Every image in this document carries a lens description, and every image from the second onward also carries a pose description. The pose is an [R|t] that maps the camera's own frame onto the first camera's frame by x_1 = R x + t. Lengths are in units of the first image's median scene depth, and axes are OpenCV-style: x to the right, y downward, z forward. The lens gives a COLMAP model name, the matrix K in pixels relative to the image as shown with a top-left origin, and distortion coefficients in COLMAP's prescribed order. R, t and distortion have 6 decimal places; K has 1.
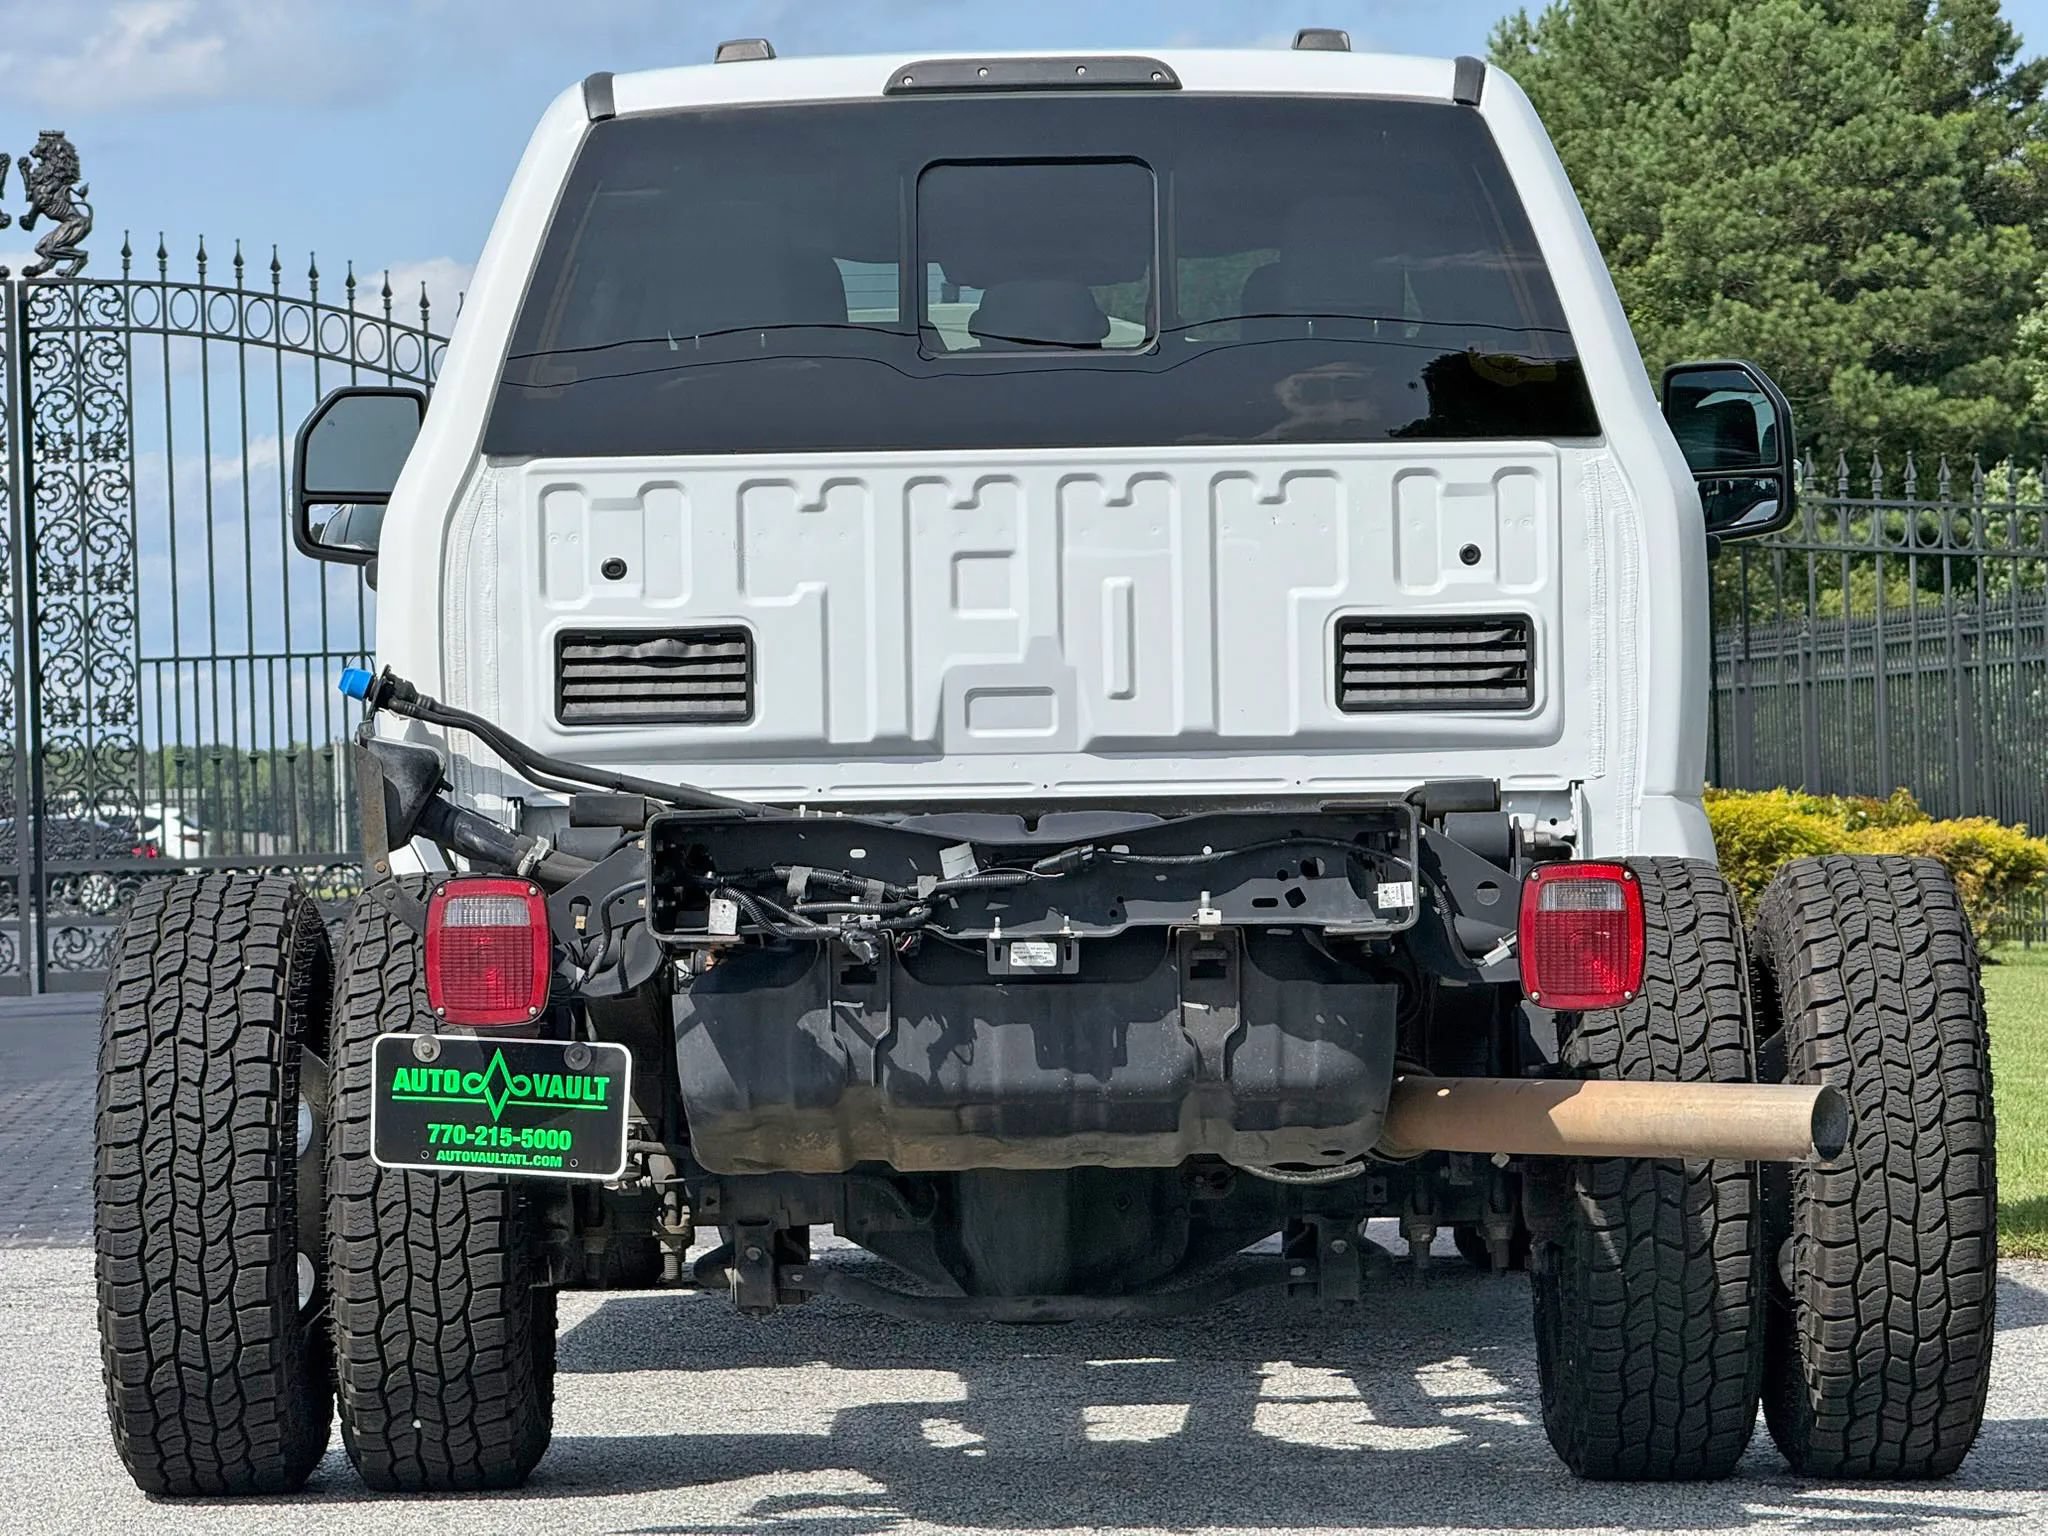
lens RADIAL K [[7223.2, 0, 1024.0], [0, 7223.2, 768.0], [0, 0, 1]] dist [0.265020, 0.901425]
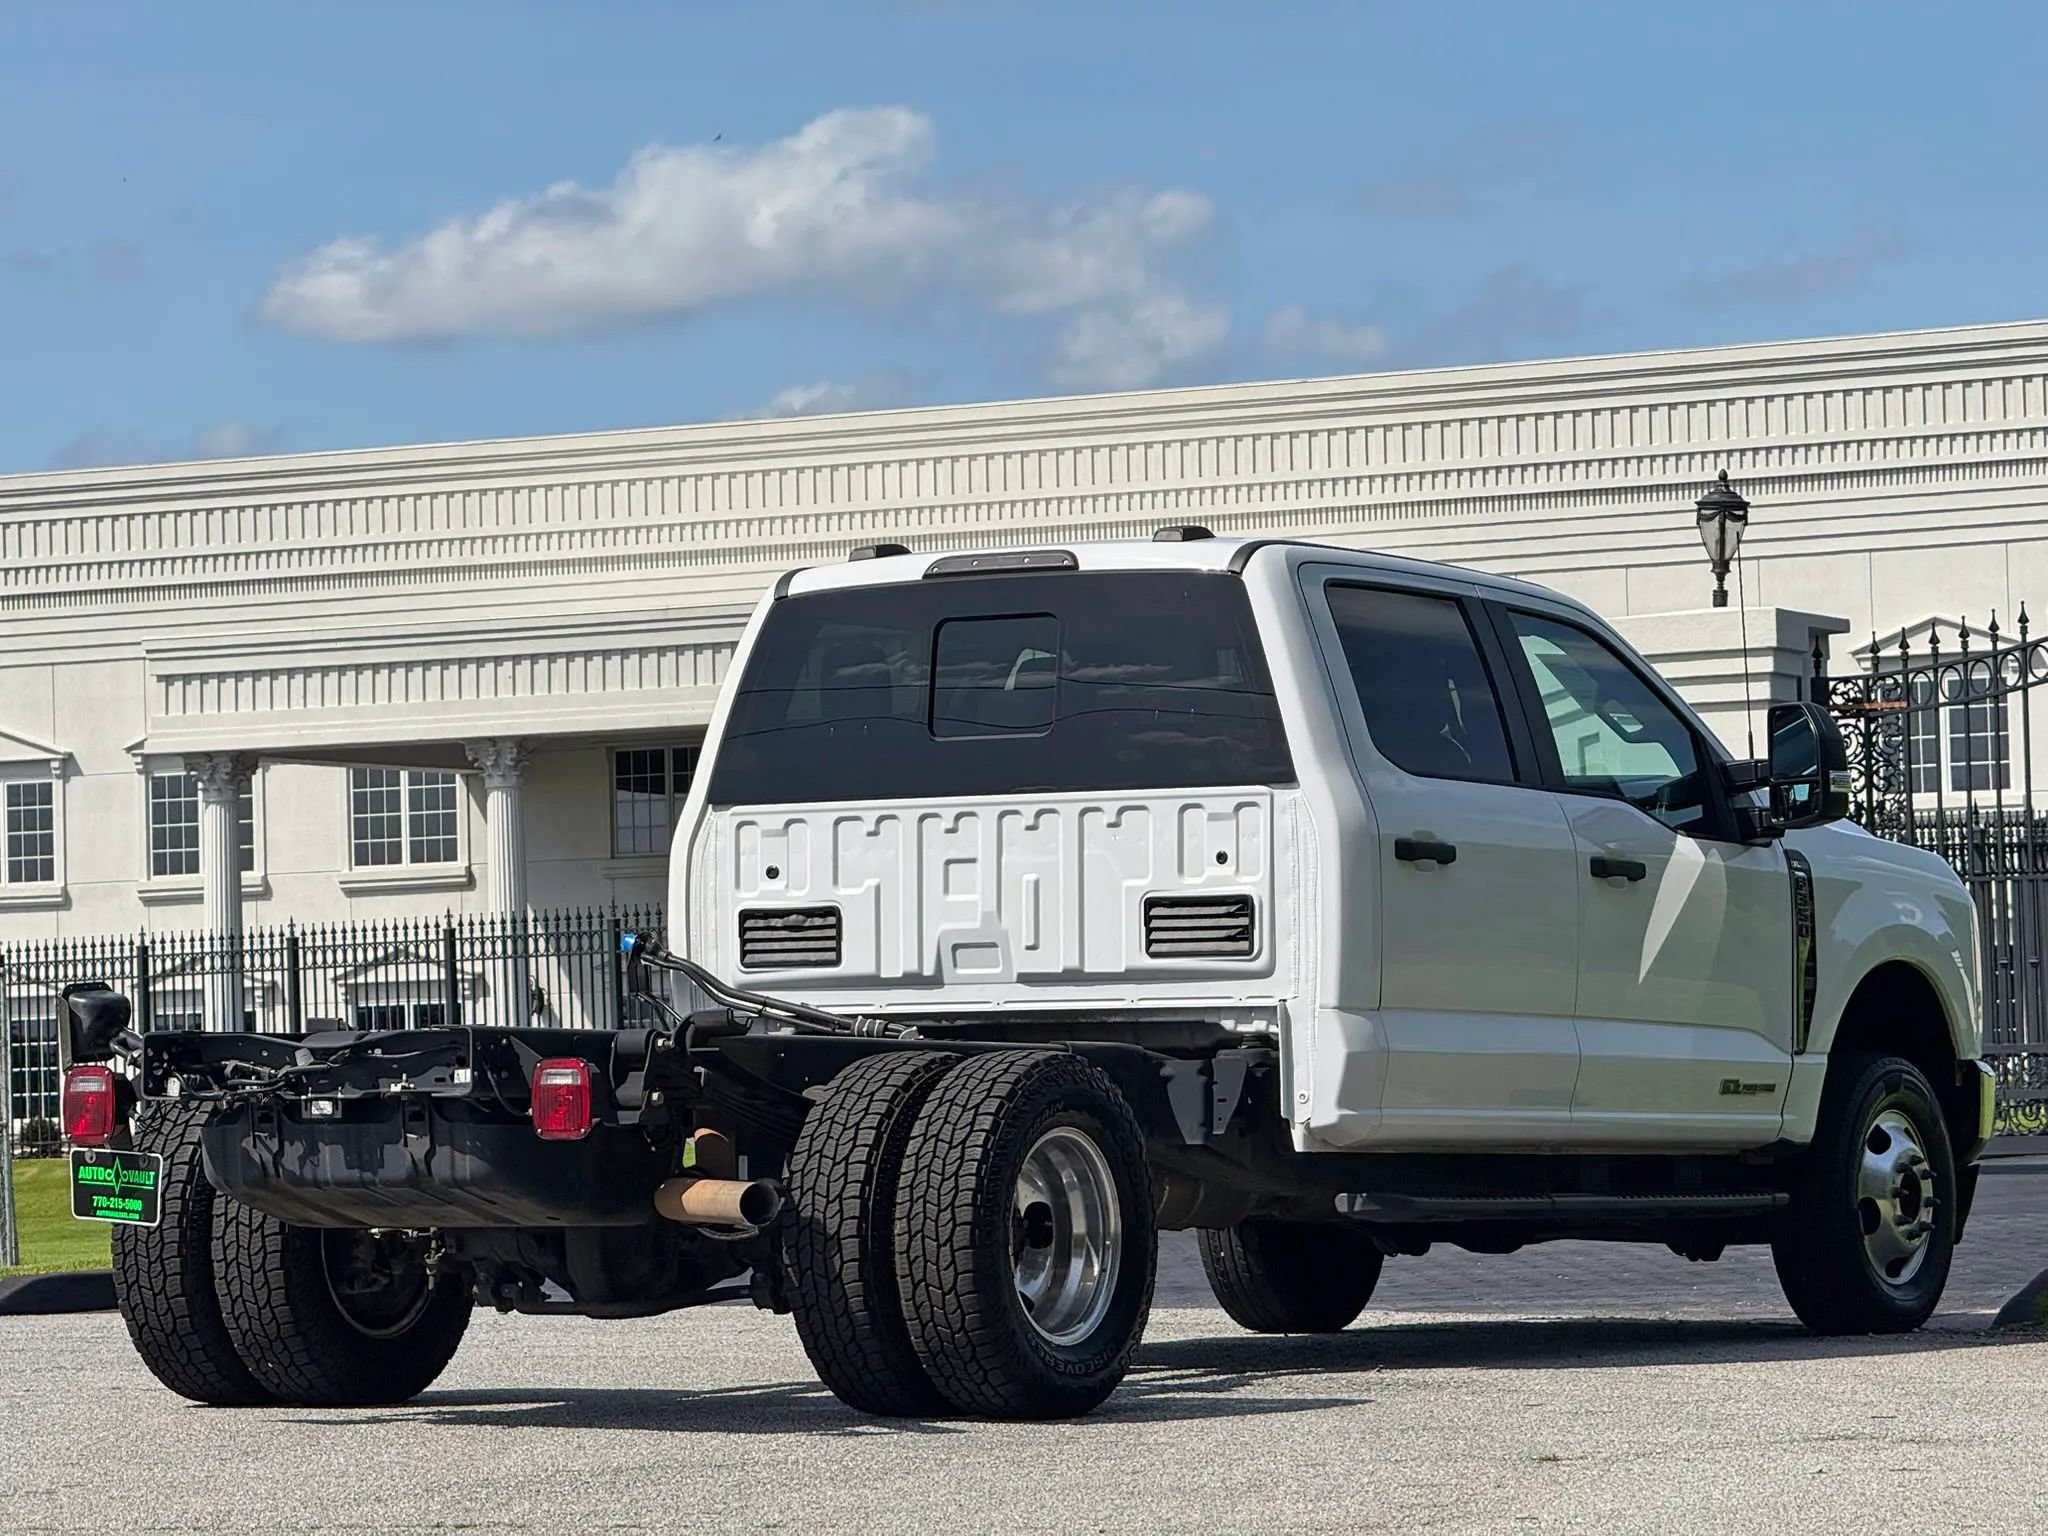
lens RADIAL K [[7223.2, 0, 1024.0], [0, 7223.2, 768.0], [0, 0, 1]] dist [0.265020, 0.901425]
pose [[0.855693, -0.018357, -0.517159, 0.846518], [0.007661, 0.999710, -0.022809, -0.013330], [0.517428, 0.015556, 0.855585, -0.380857]]
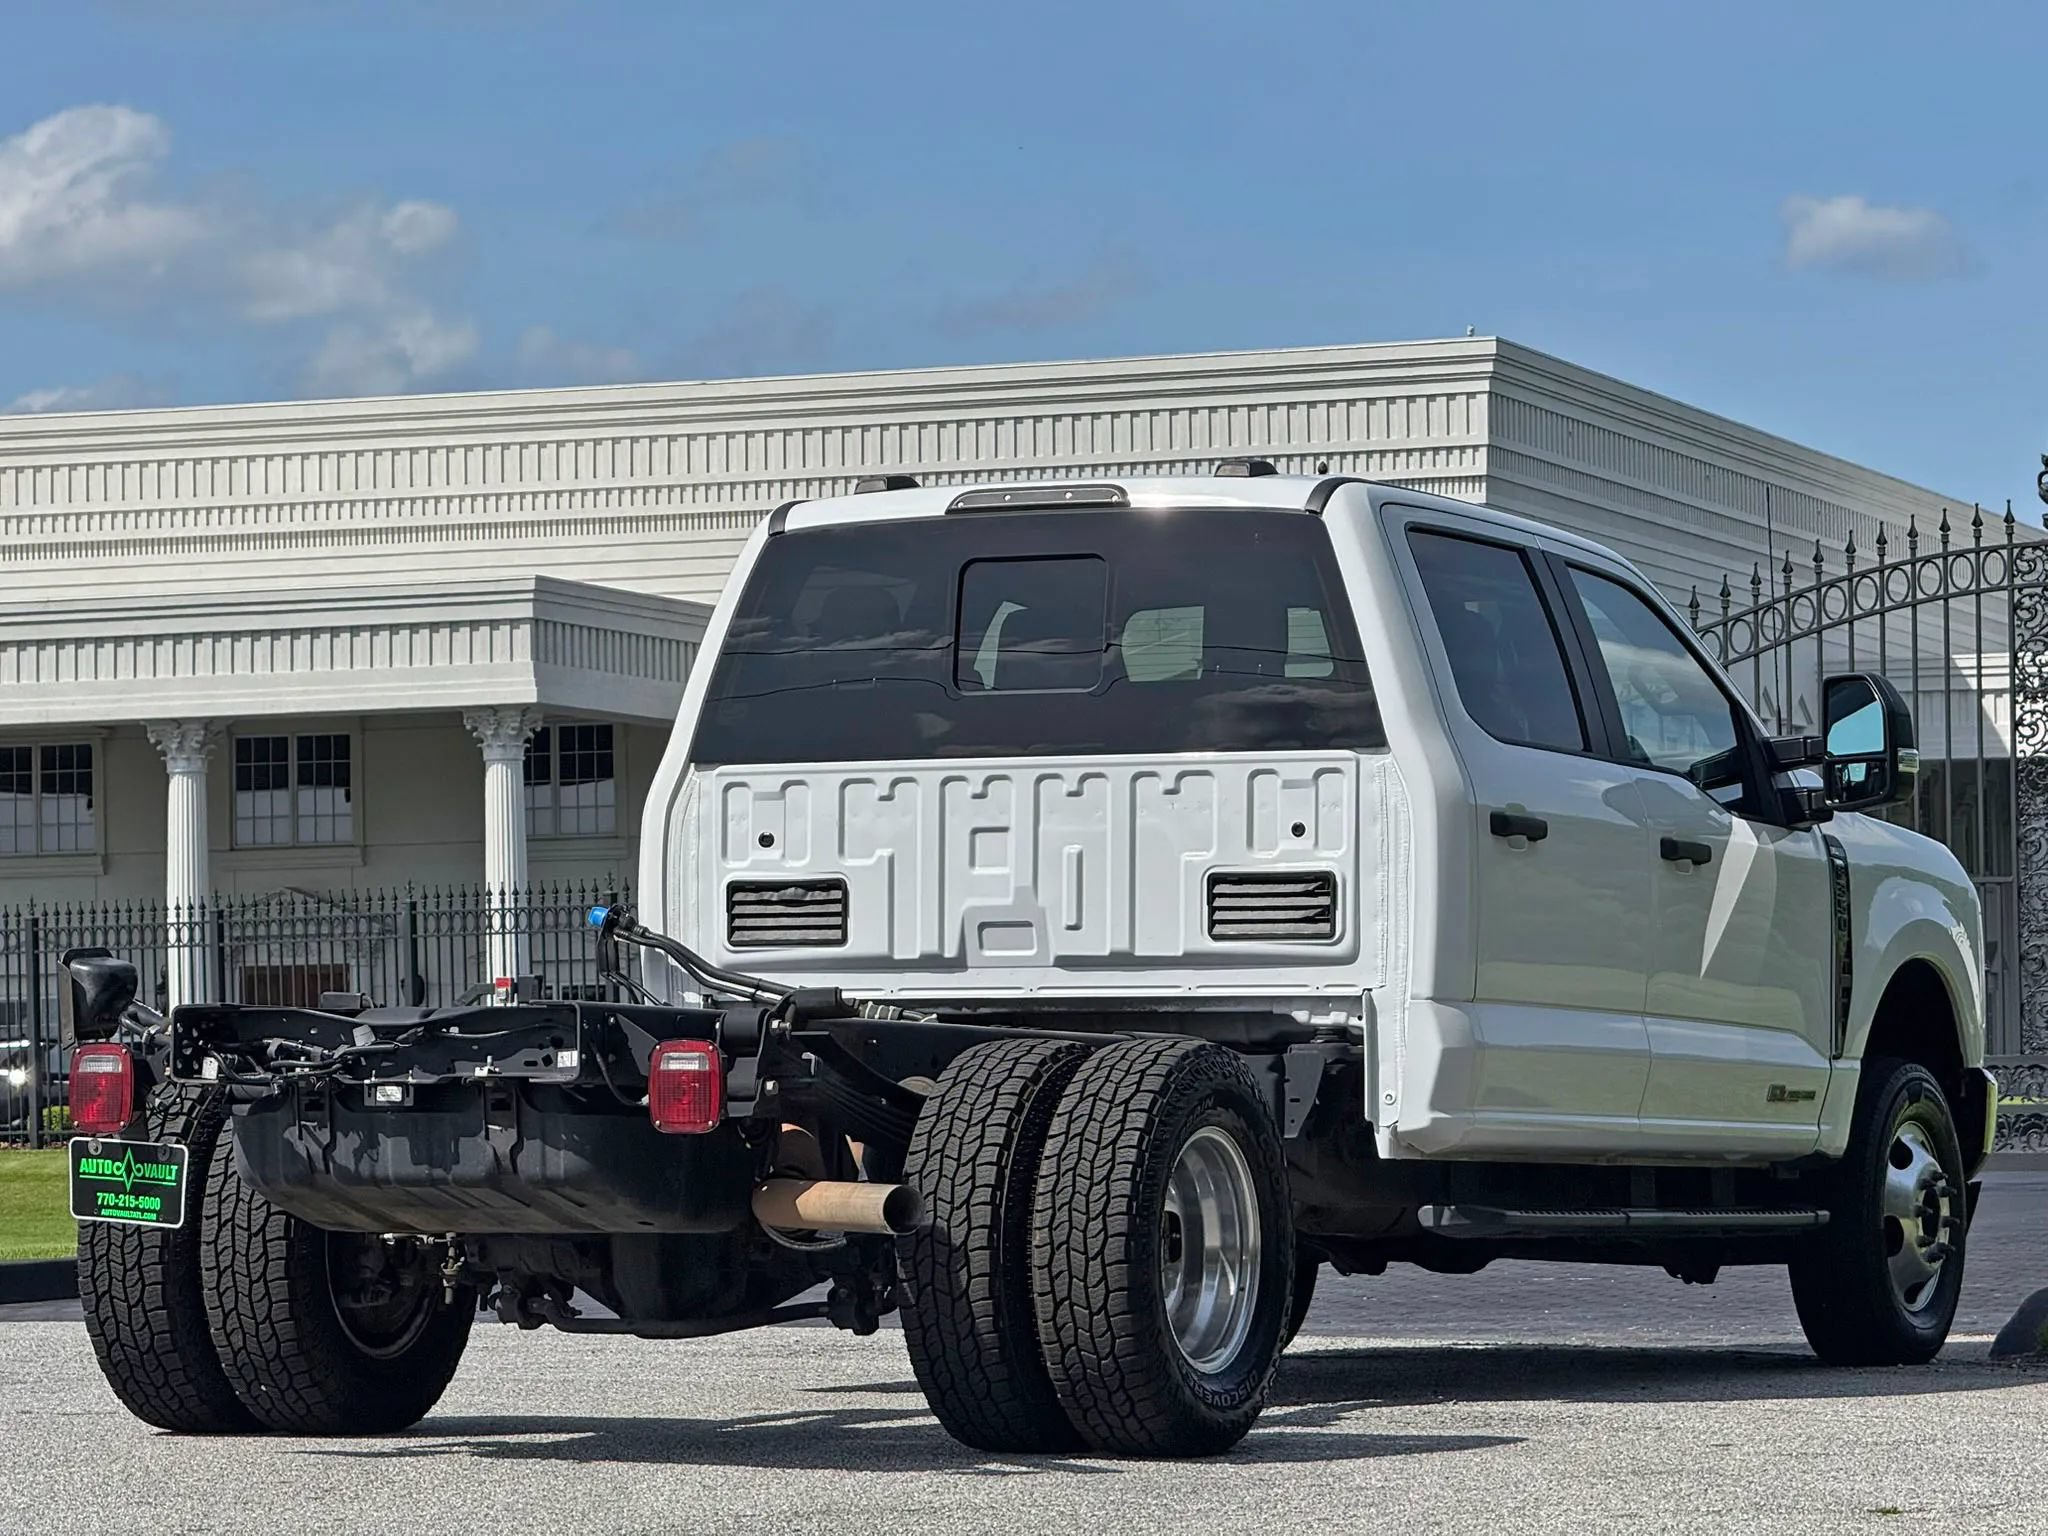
lens RADIAL K [[7223.2, 0, 1024.0], [0, 7223.2, 768.0], [0, 0, 1]] dist [0.265020, 0.901425]
pose [[0.903334, -0.005106, -0.428907, 0.623693], [-0.006303, 0.999663, -0.025176, -0.005453], [0.428891, 0.025446, 0.902998, -0.308024]]
